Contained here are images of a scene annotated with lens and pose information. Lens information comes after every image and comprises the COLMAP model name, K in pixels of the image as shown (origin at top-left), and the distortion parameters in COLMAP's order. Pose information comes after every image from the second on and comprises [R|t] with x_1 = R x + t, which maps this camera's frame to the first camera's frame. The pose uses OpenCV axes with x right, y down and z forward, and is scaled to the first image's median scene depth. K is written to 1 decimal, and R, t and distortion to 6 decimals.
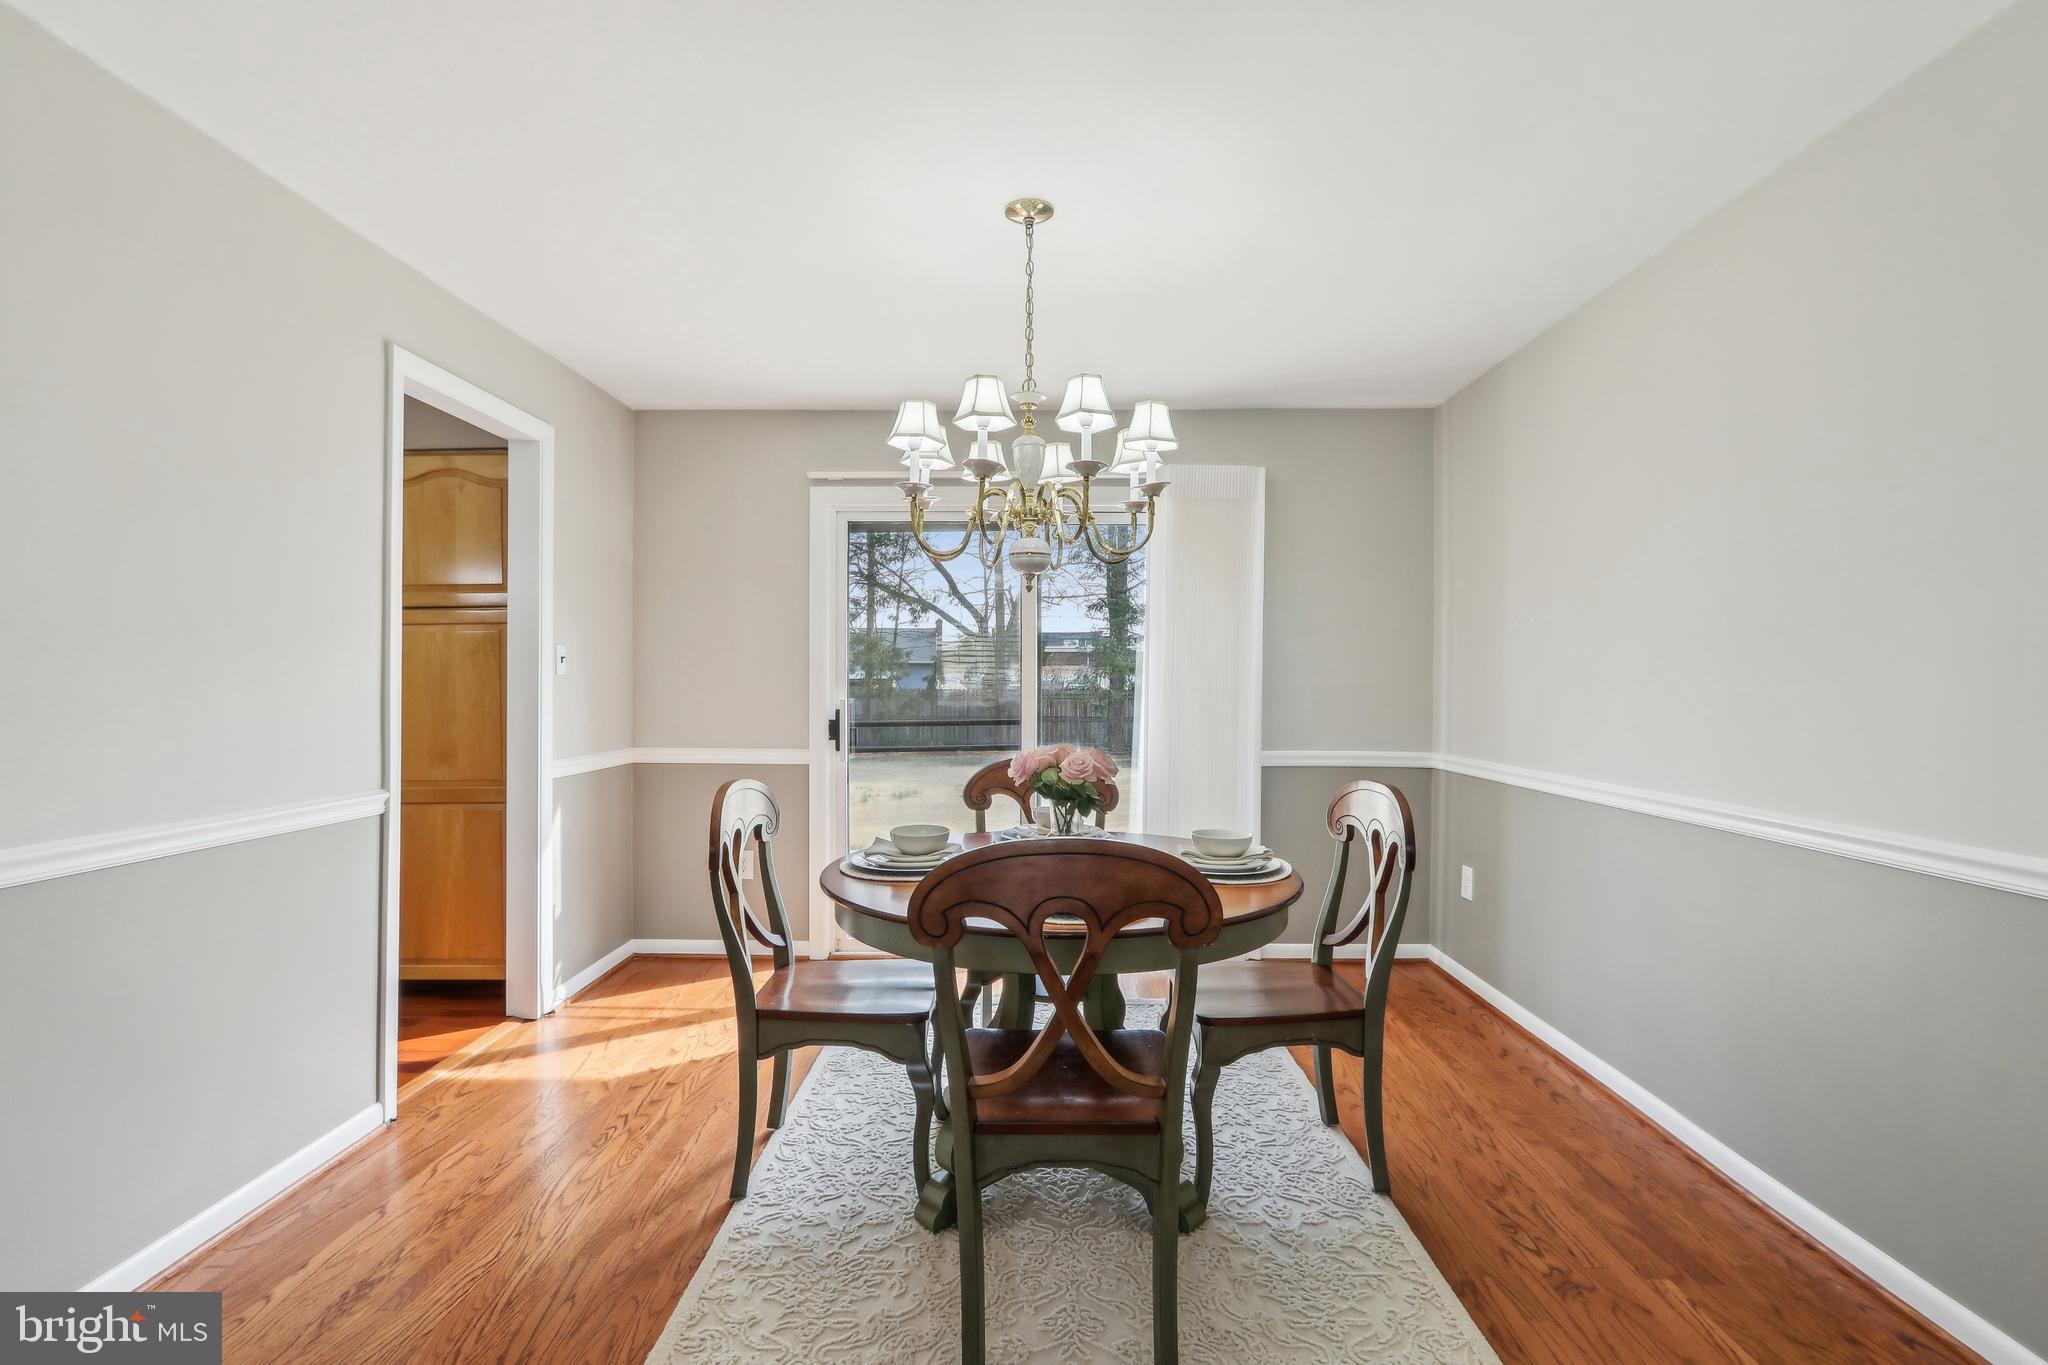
lens RADIAL K [[913.1, 0, 1024.0], [0, 913.1, 682.5], [0, 0, 1]] dist [-0.003396, -0.000540]
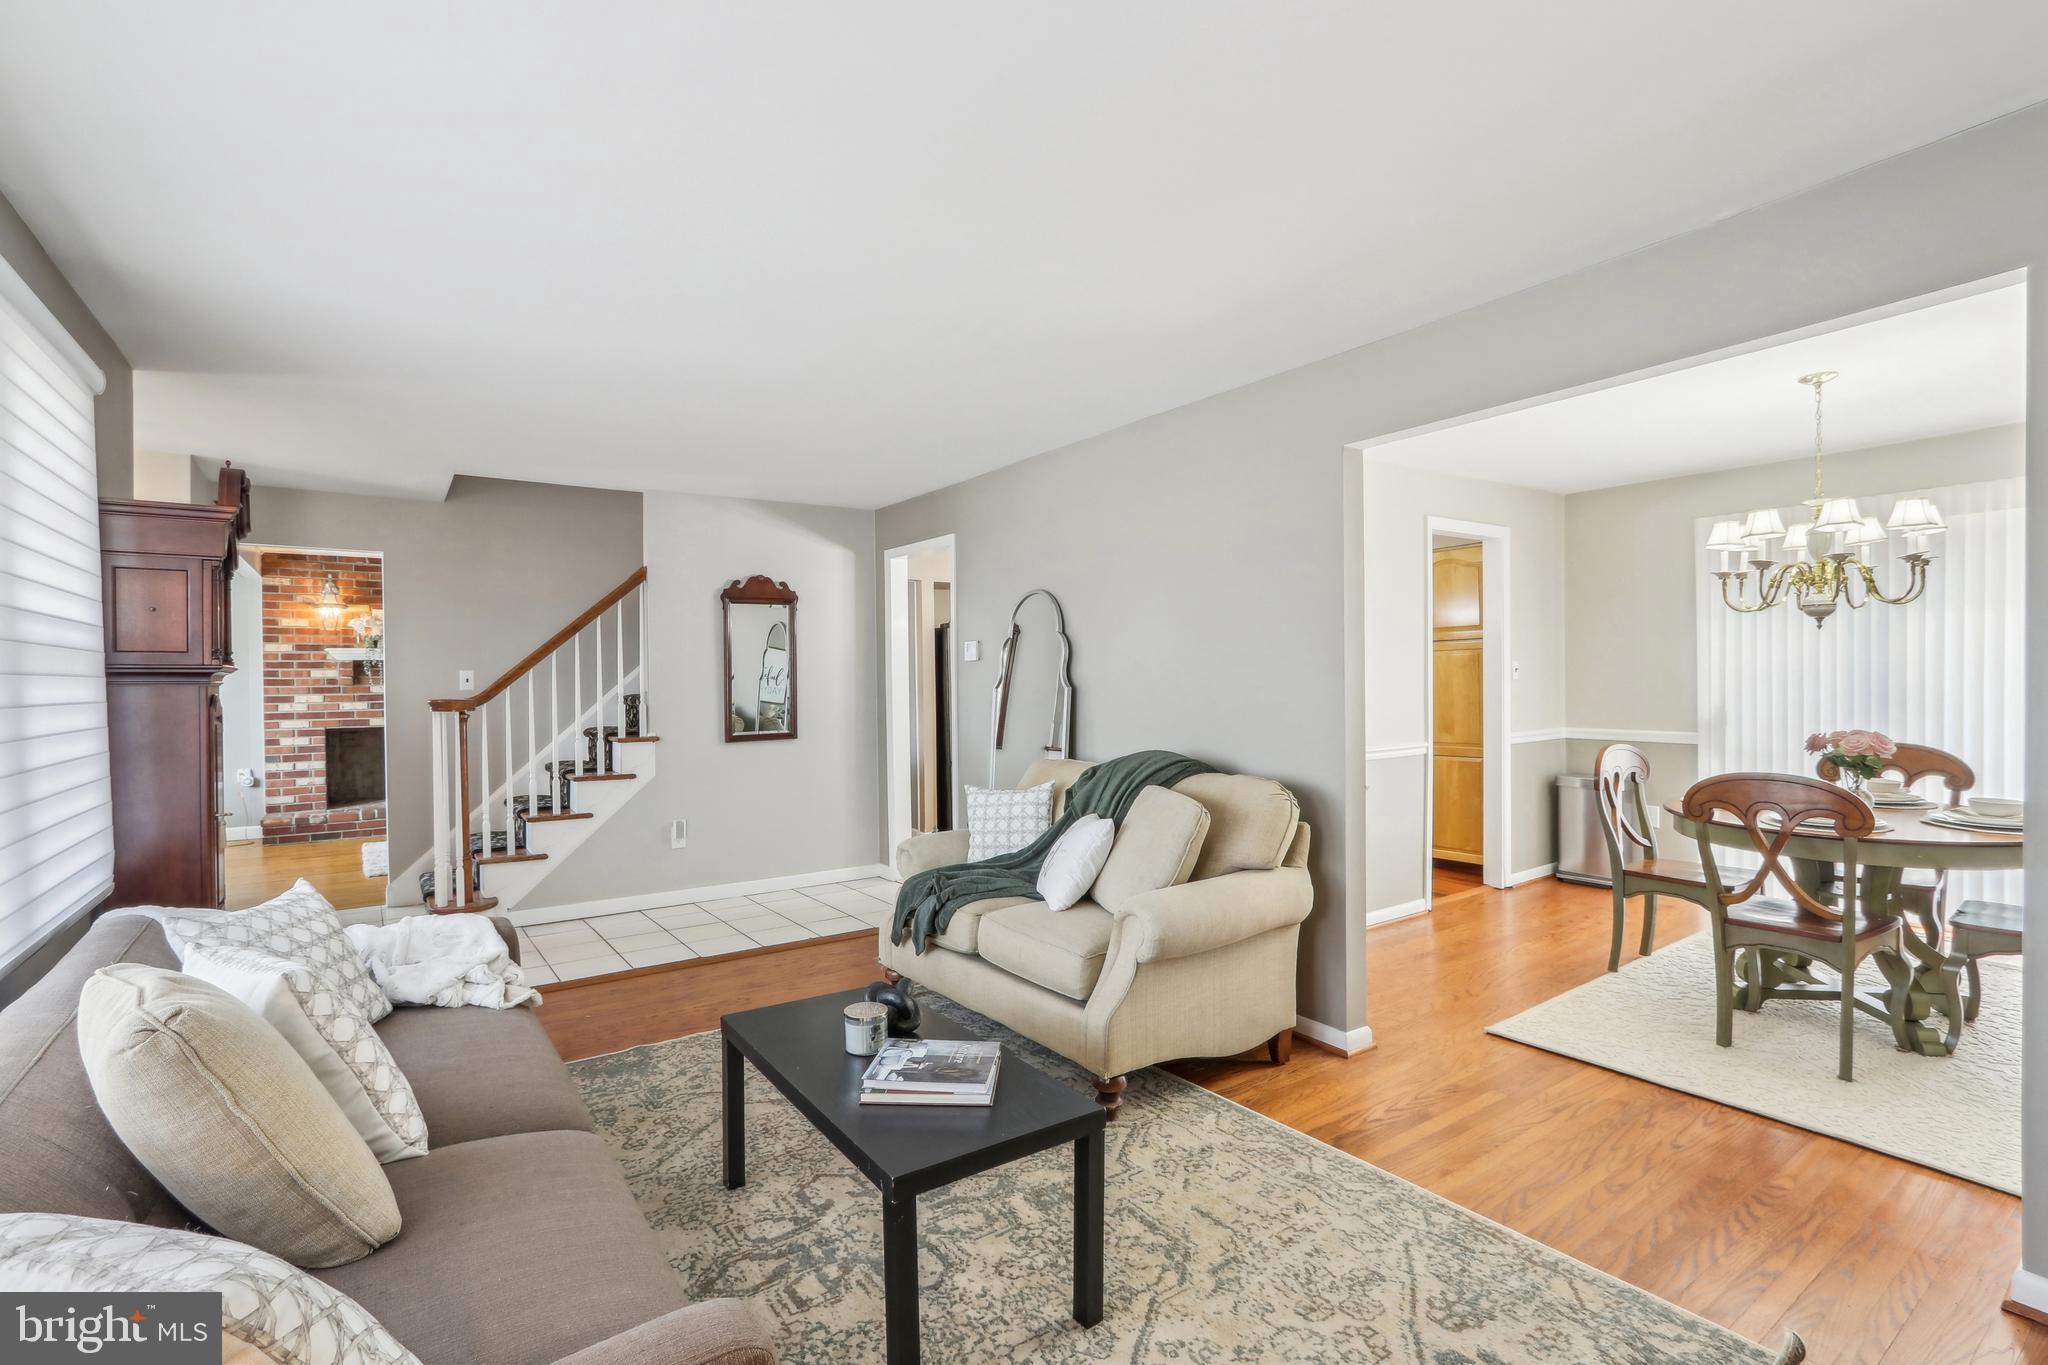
lens RADIAL K [[951.1, 0, 1028.6], [0, 951.1, 686.4], [0, 0, 1]] dist [-0.021257, 0.006627]
pose [[0.584101, 0.001859, -0.811679, 0.444671], [0.011971, 0.999869, 0.010905, -0.032025], [0.811593, -0.016086, 0.584002, -0.865544]]
